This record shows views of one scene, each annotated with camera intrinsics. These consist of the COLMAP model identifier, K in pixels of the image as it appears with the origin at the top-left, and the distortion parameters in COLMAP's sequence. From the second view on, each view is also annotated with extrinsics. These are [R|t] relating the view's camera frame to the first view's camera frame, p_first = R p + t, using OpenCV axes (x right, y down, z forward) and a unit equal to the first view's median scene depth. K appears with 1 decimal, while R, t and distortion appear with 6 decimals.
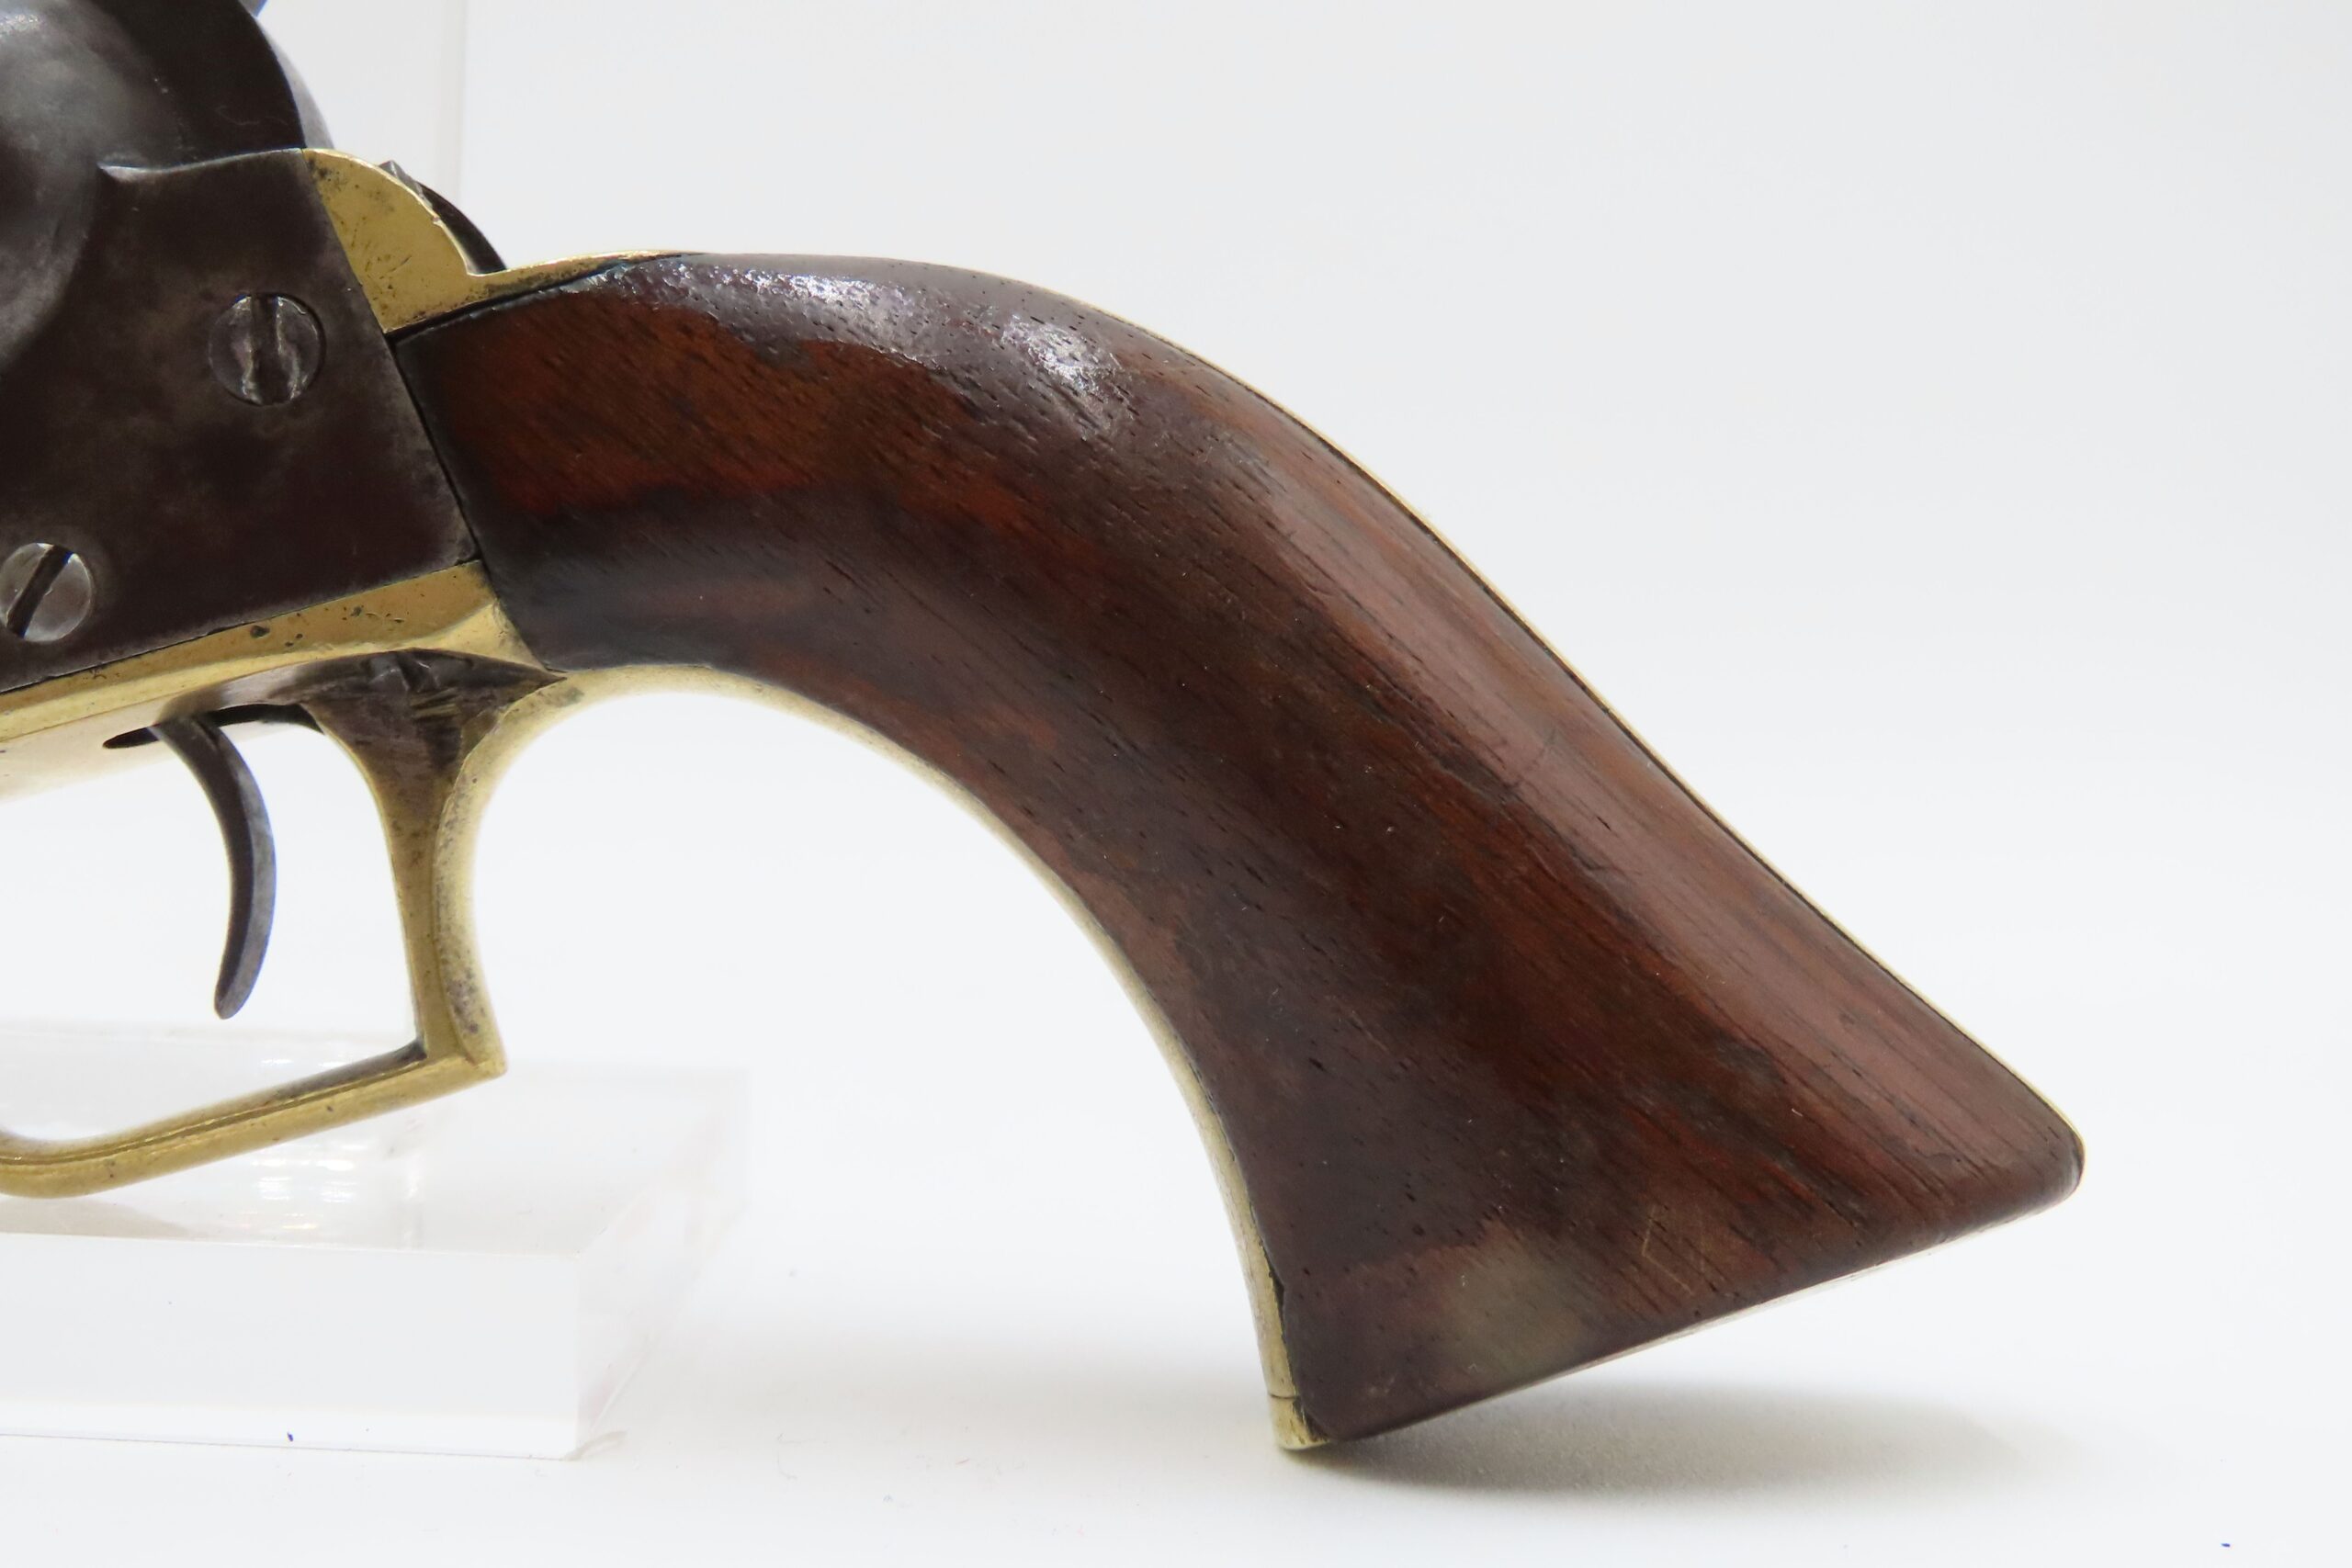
lens RADIAL K [[2517.4, 0, 1178.9], [0, 2517.4, 773.5], [0, 0, 1]] dist [-0.022375, 0.000000]
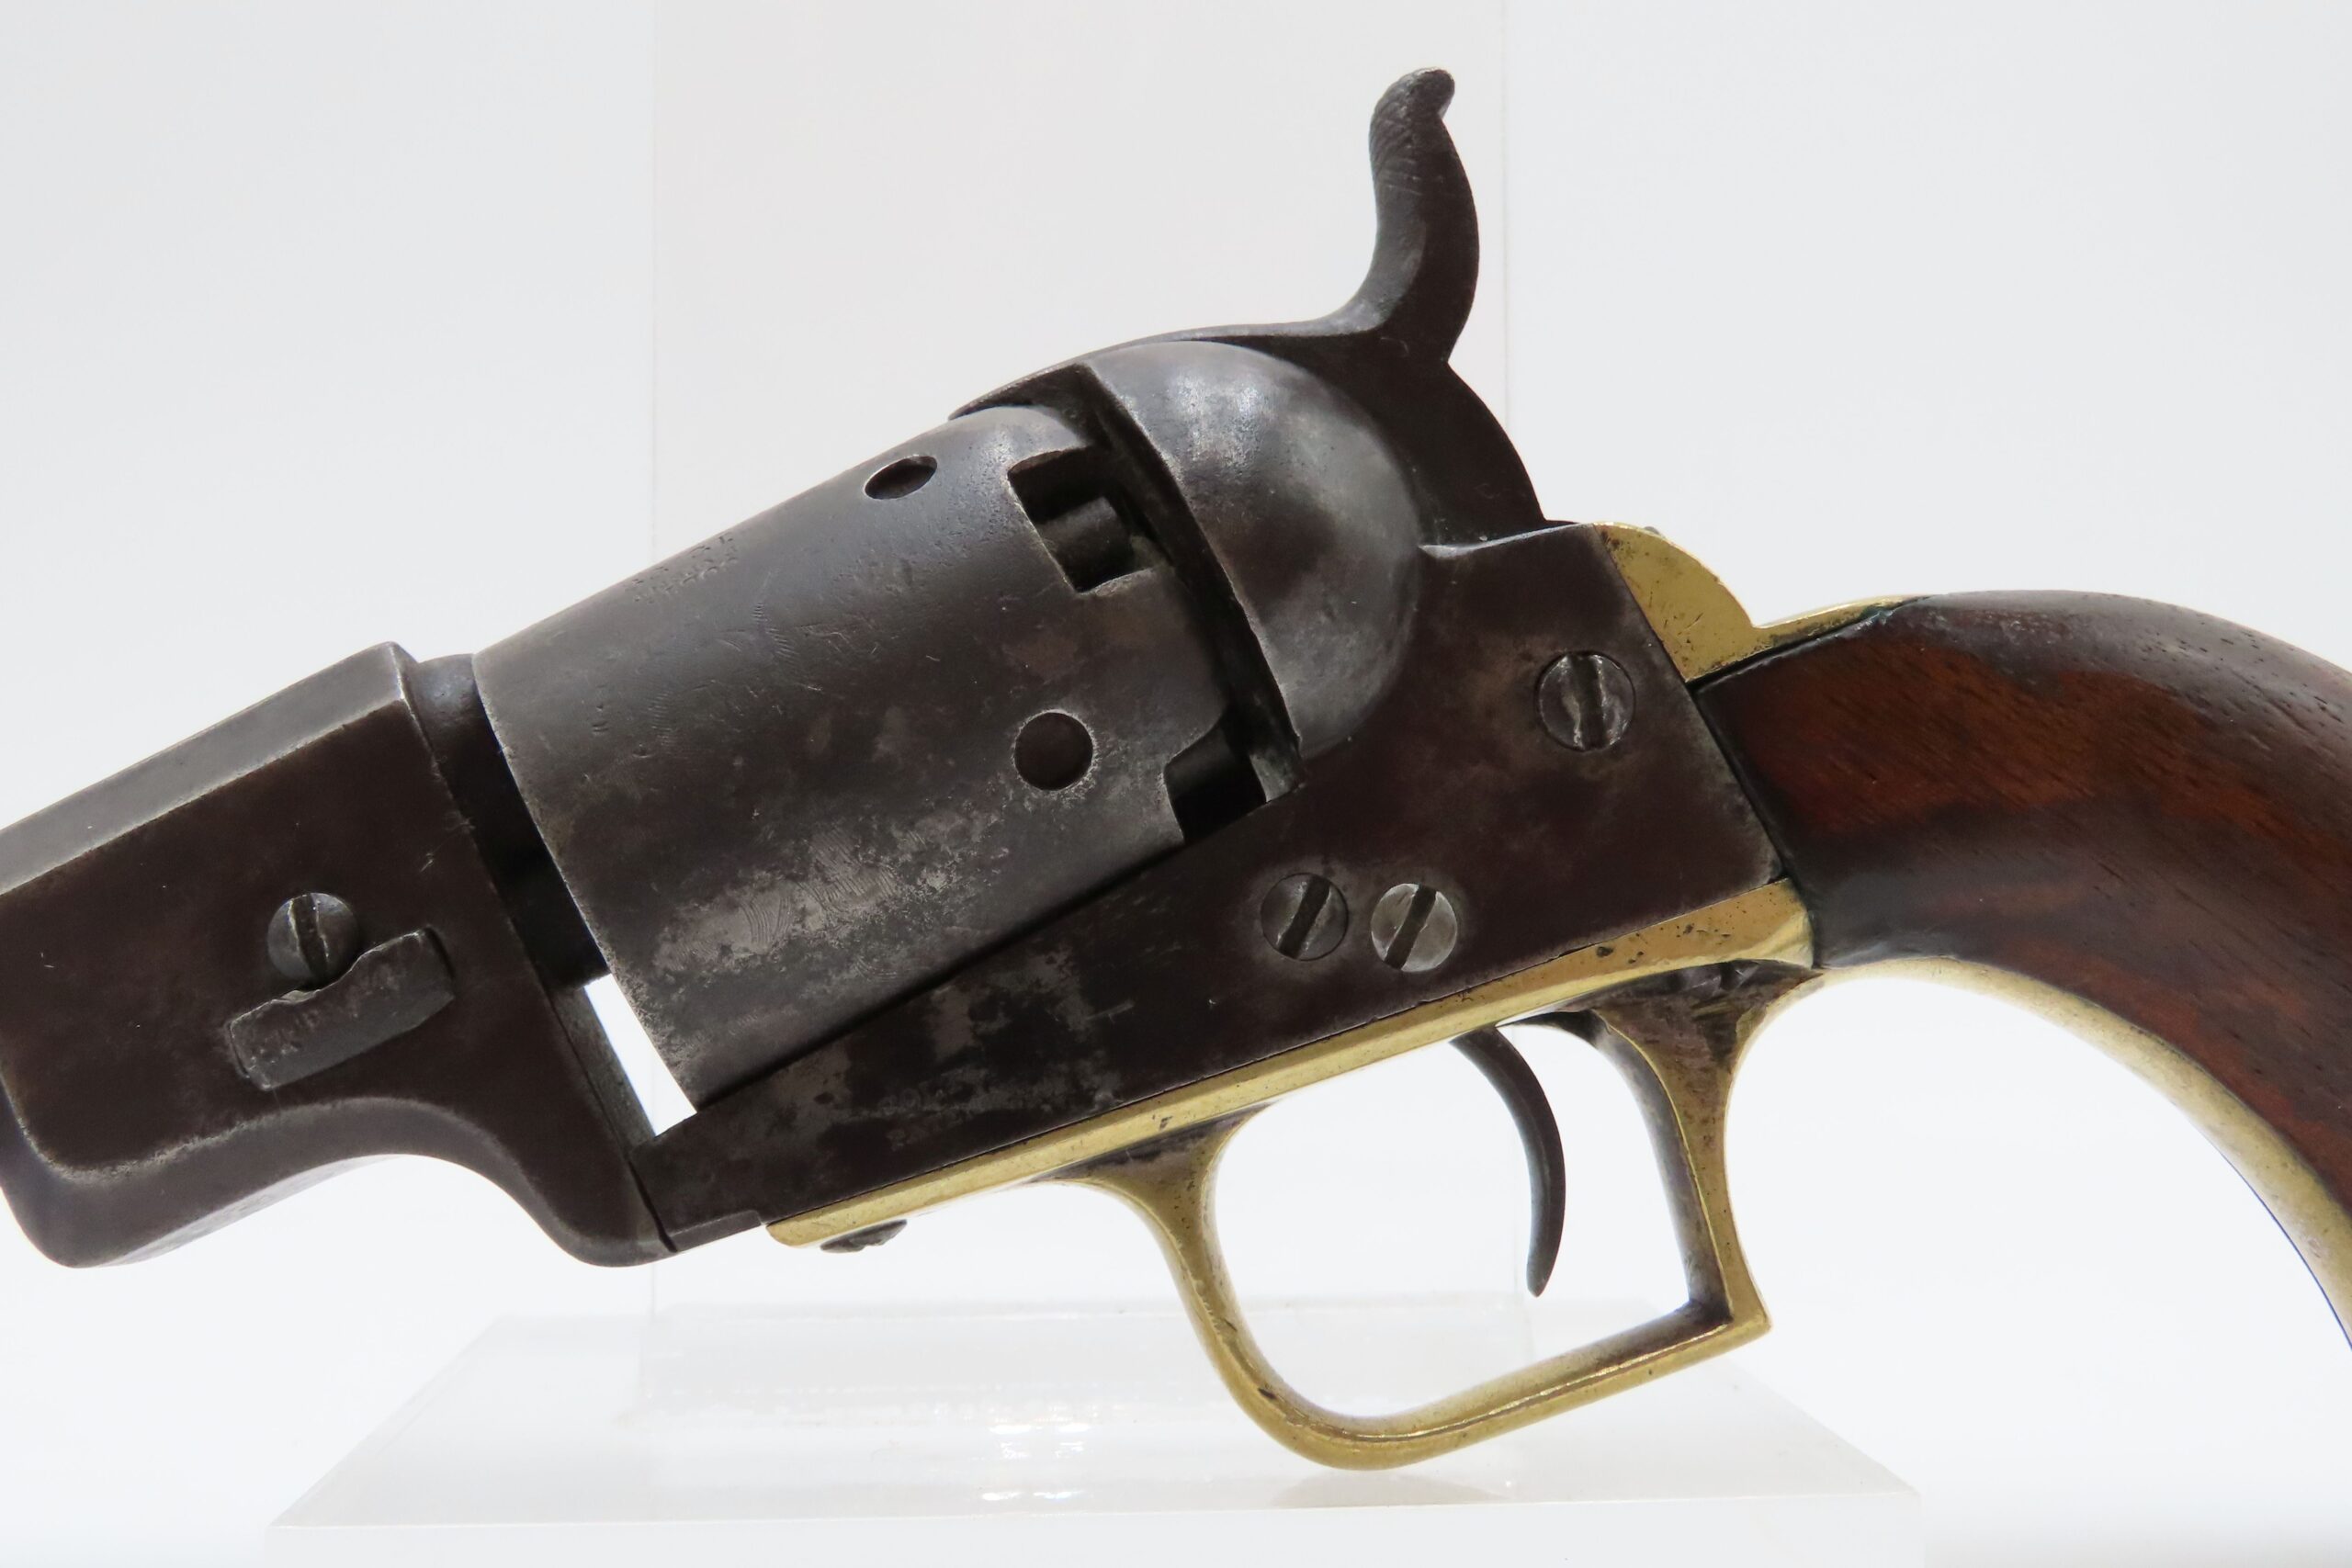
lens RADIAL K [[2517.4, 0, 1174.6], [0, 2517.4, 784.5], [0, 0, 1]] dist [-0.022375, 0.000000]
pose [[0.998230, -0.051767, 0.029266, -0.585794], [0.053402, 0.996876, -0.058186, -0.075635], [-0.026162, 0.059645, 0.997877, -0.127767]]
